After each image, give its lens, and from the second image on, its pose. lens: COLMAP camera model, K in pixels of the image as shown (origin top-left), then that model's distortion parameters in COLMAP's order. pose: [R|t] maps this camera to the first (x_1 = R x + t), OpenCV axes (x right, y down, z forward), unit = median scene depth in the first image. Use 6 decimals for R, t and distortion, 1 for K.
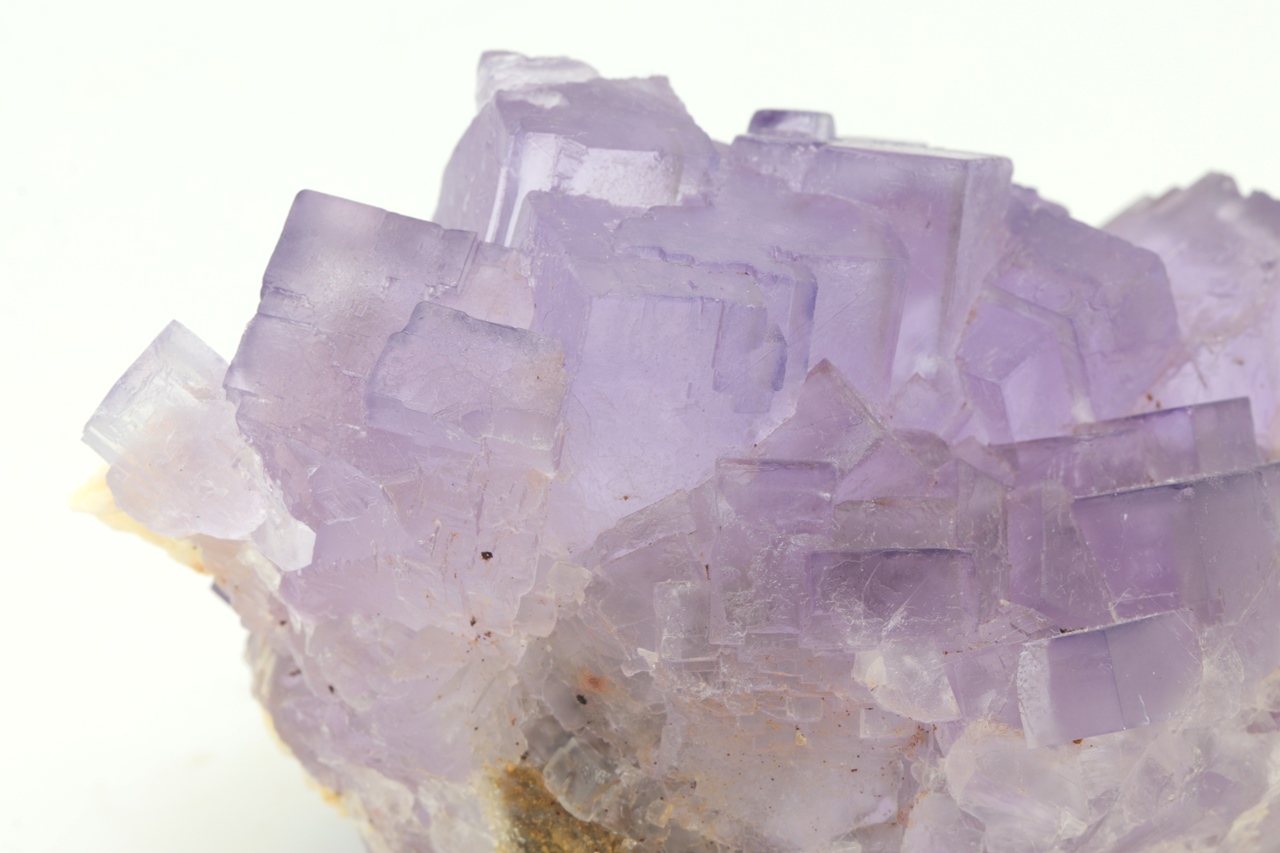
lens RADIAL K [[8794.0, 0, 639.1], [0, 8794.0, 427.5], [0, 0, 1]] dist [-0.378980, 0.000000]
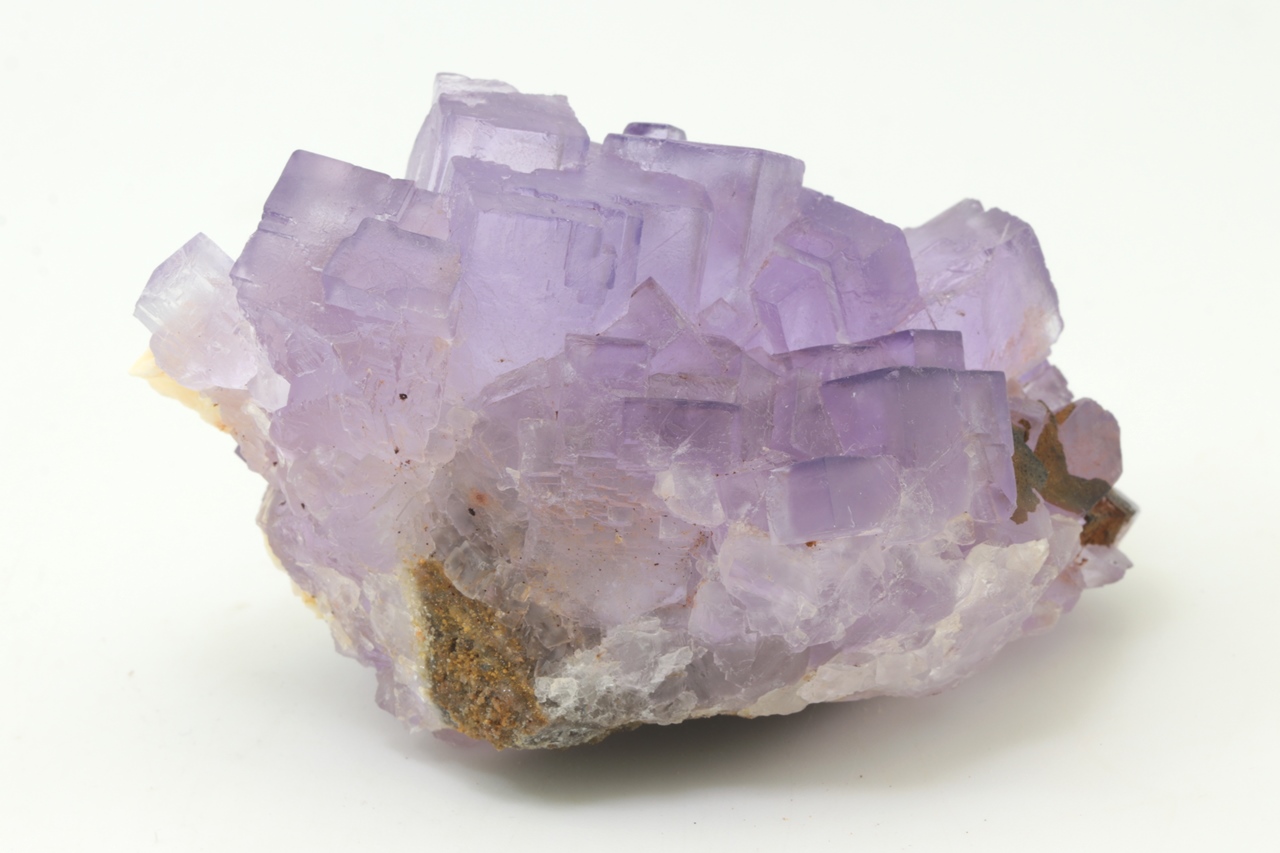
lens RADIAL K [[8794.0, 0, 640.7], [0, 8794.0, 425.8], [0, 0, 1]] dist [-0.378980, 0.000000]
pose [[0.995787, 0.042447, -0.081286, 0.136296], [-0.051097, 0.992893, -0.107482, 0.169369], [0.076146, 0.111183, 0.990878, -0.411004]]
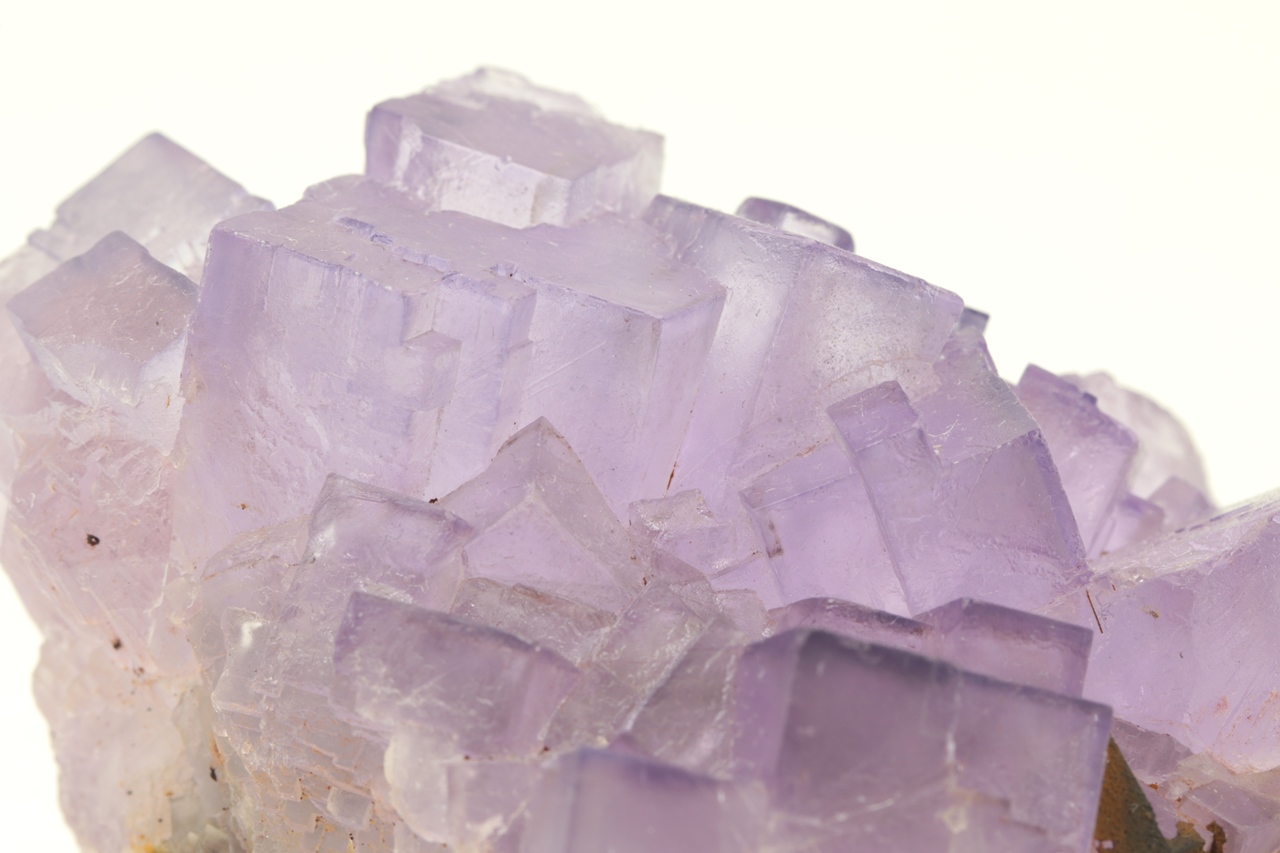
lens RADIAL K [[8794.0, 0, 639.9], [0, 8794.0, 426.6], [0, 0, 1]] dist [-0.378980, 0.000000]
pose [[0.786913, 0.182942, -0.589322, 0.499322], [-0.309674, 0.943148, -0.120725, 0.086837], [0.533732, 0.277498, 0.798827, 0.364638]]
